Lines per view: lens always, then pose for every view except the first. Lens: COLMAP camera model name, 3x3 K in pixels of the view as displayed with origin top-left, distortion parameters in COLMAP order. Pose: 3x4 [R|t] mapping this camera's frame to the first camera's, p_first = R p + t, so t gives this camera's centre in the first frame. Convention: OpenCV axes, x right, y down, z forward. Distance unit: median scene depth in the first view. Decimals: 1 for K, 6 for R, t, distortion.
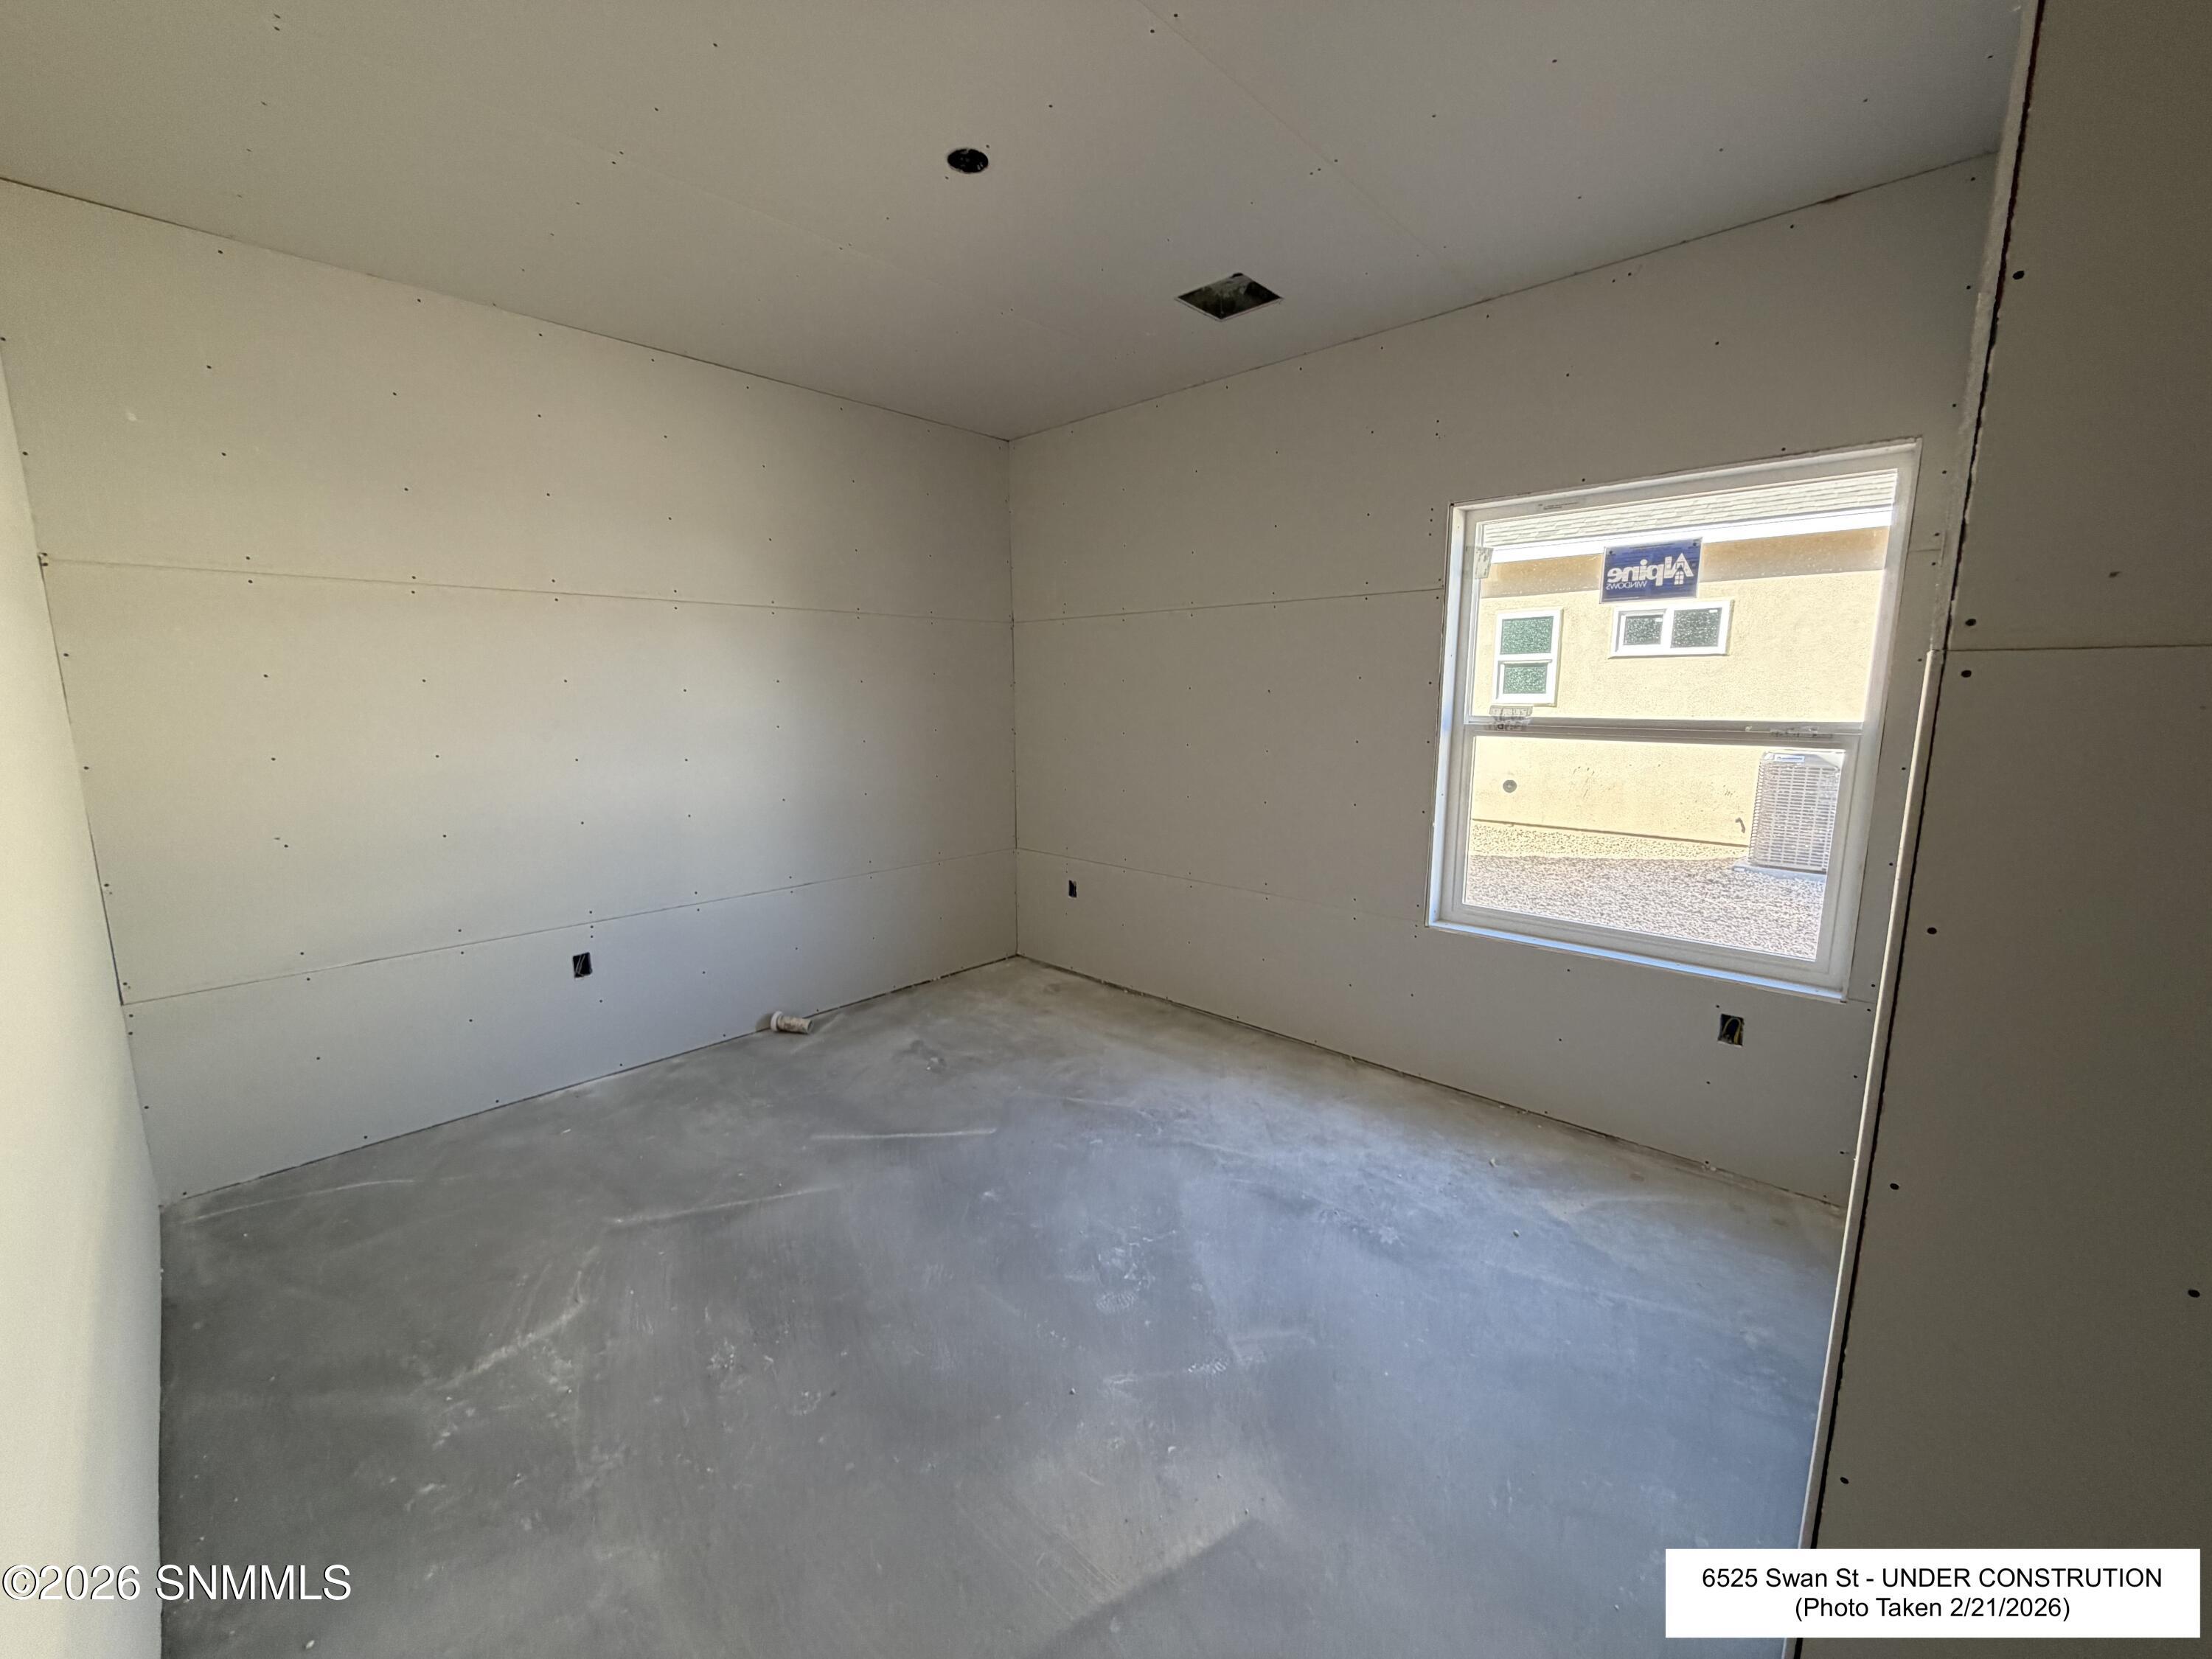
lens RADIAL K [[885.3, 0, 1101.3], [0, 885.3, 831.0], [0, 0, 1]] dist [0.001040, 0.000061]
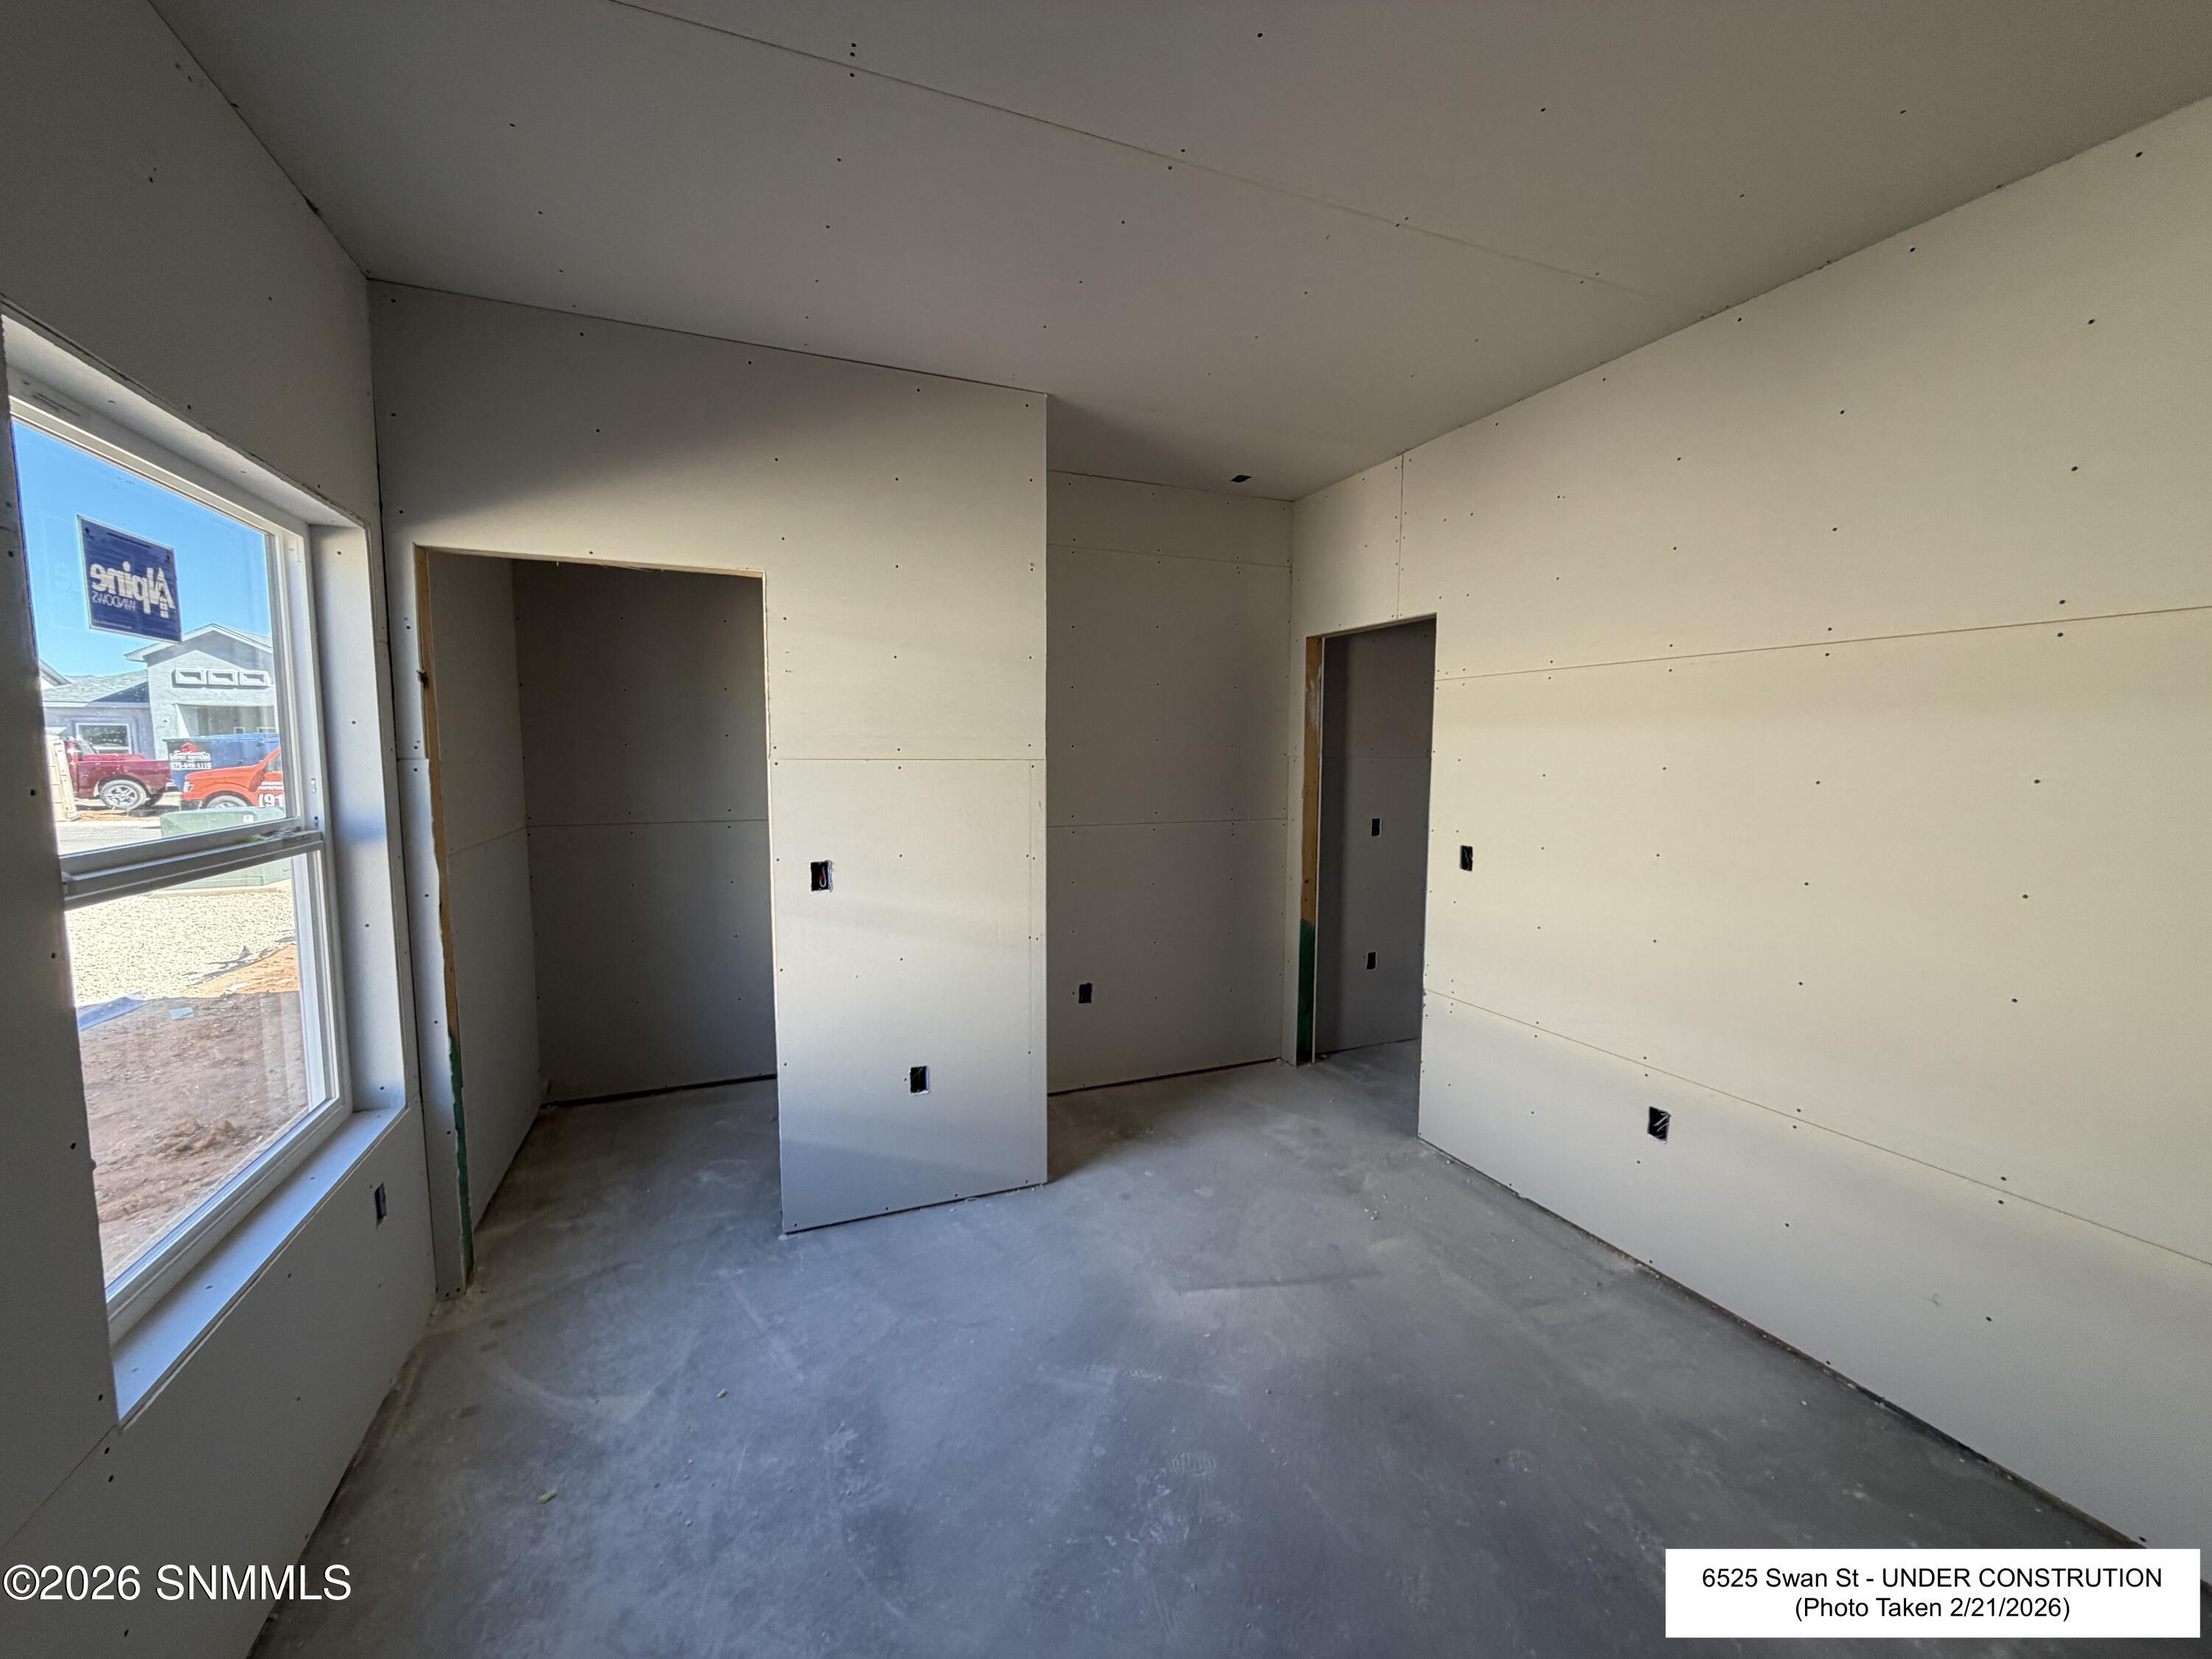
lens RADIAL K [[885.3, 0, 1098.5], [0, 885.3, 828.6], [0, 0, 1]] dist [0.001040, 0.000061]
pose [[-0.911545, -0.039126, 0.409335, -0.214314], [0.063750, 0.969980, 0.234679, -0.278848], [-0.406229, 0.240016, -0.881686, 1.513583]]
